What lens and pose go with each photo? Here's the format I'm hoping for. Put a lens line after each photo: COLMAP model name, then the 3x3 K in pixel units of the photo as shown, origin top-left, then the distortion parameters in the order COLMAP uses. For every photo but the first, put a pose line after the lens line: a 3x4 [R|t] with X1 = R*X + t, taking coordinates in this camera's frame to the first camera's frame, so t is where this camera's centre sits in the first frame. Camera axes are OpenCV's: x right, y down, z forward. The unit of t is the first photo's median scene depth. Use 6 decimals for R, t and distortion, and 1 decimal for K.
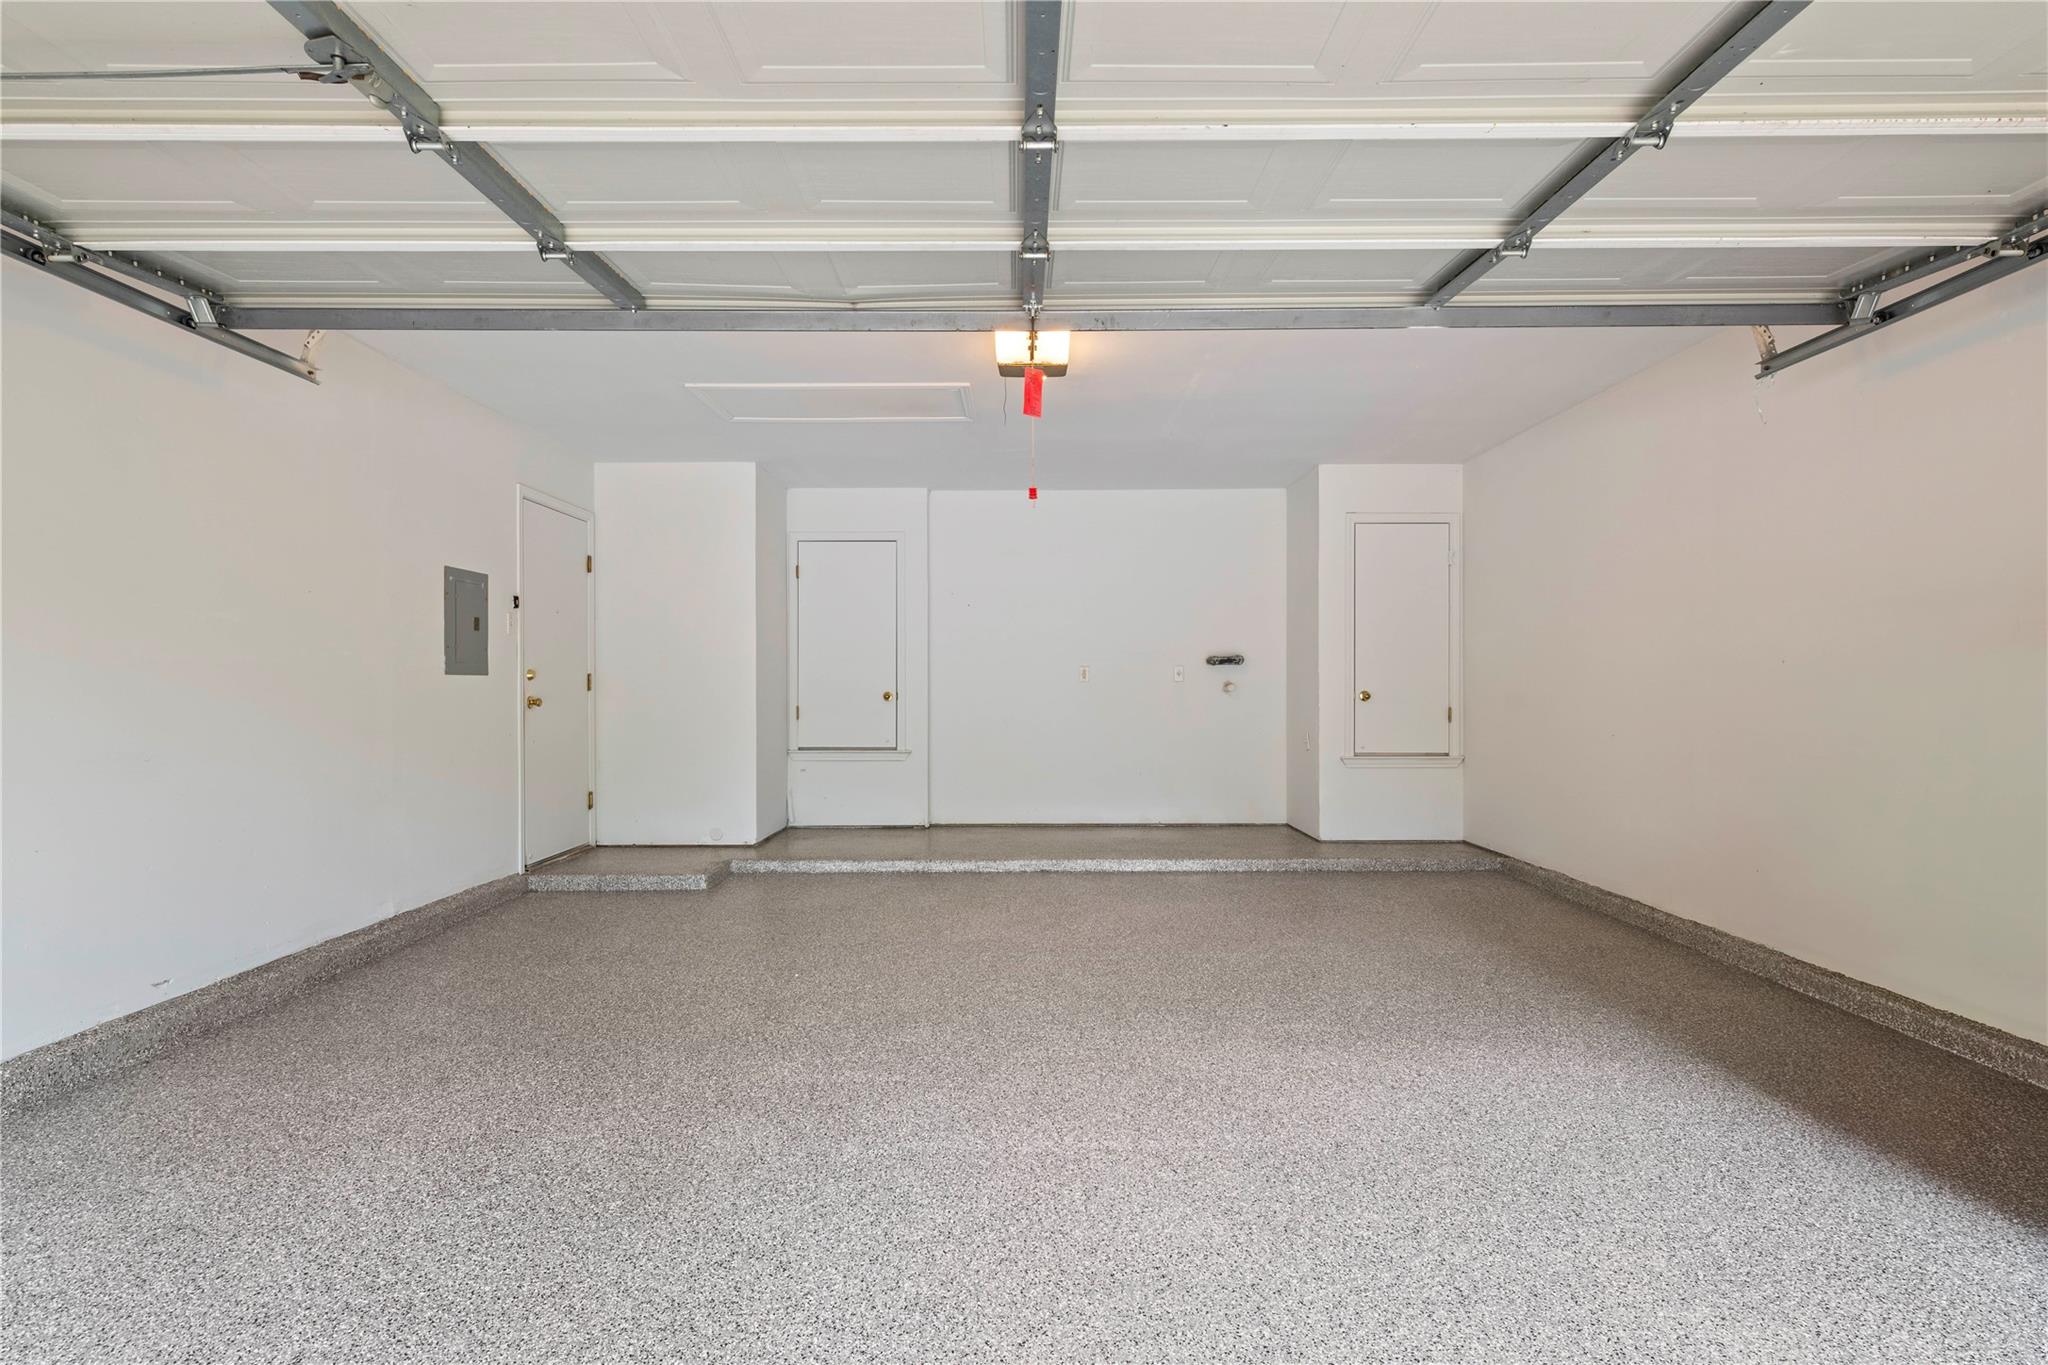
lens RADIAL K [[1030.0, 0, 1022.3], [0, 1030.0, 681.3], [0, 0, 1]] dist [0.001757, -0.001326]
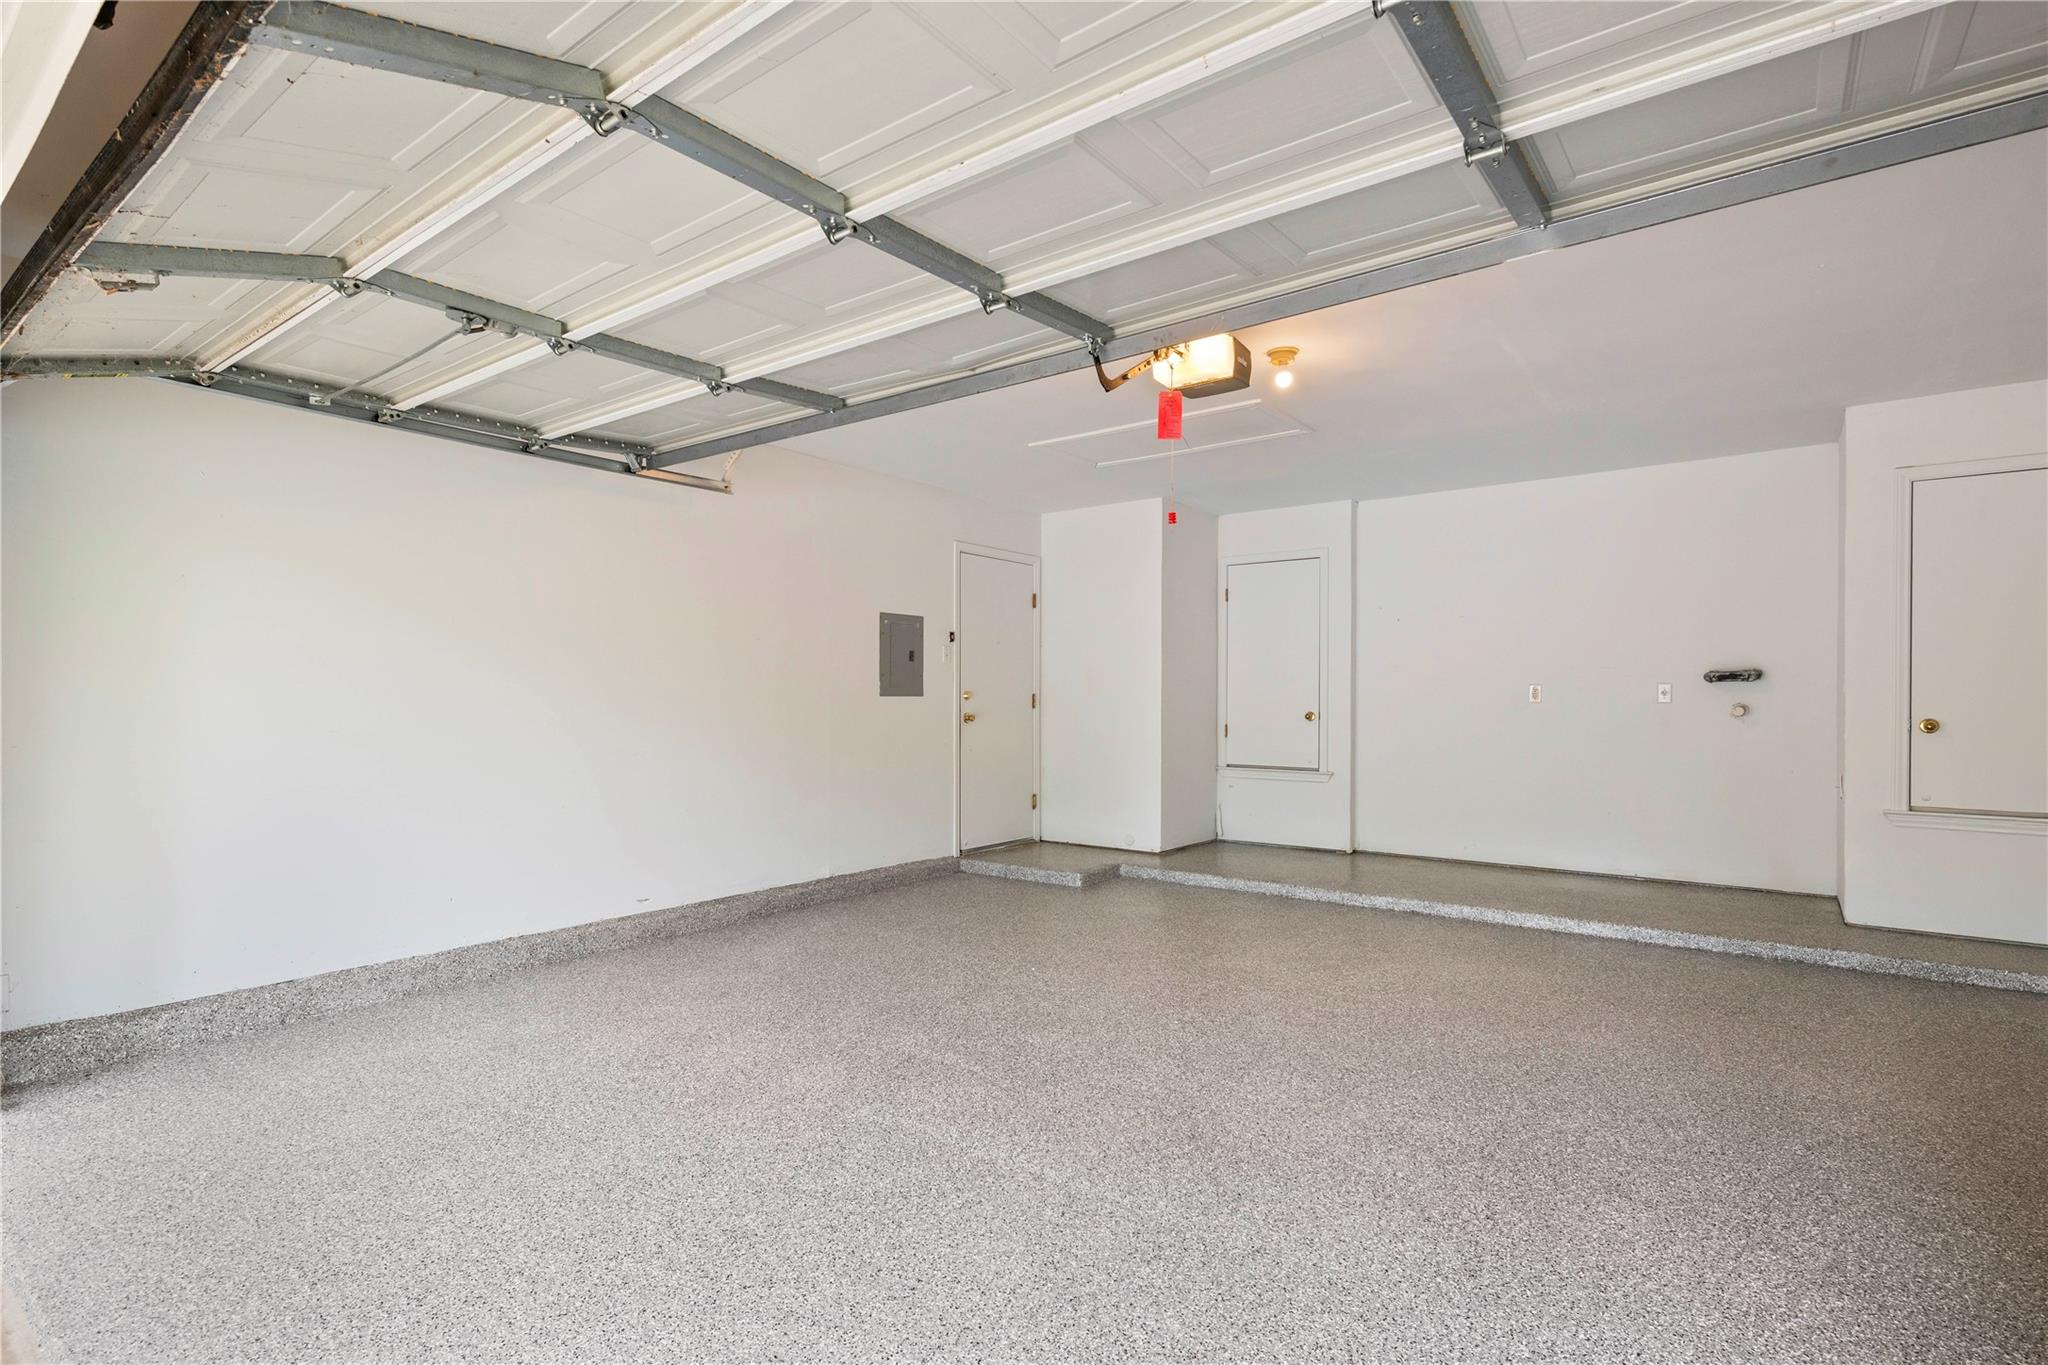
lens RADIAL K [[1001.4, 0, 1021.6], [0, 1001.4, 689.2], [0, 0, 1]] dist [0.002627, -0.000297]
pose [[0.791355, -0.002437, -0.611353, 0.332353], [-0.000749, 0.999987, -0.004955, -0.008621], [0.611357, 0.004379, 0.791343, 0.104648]]
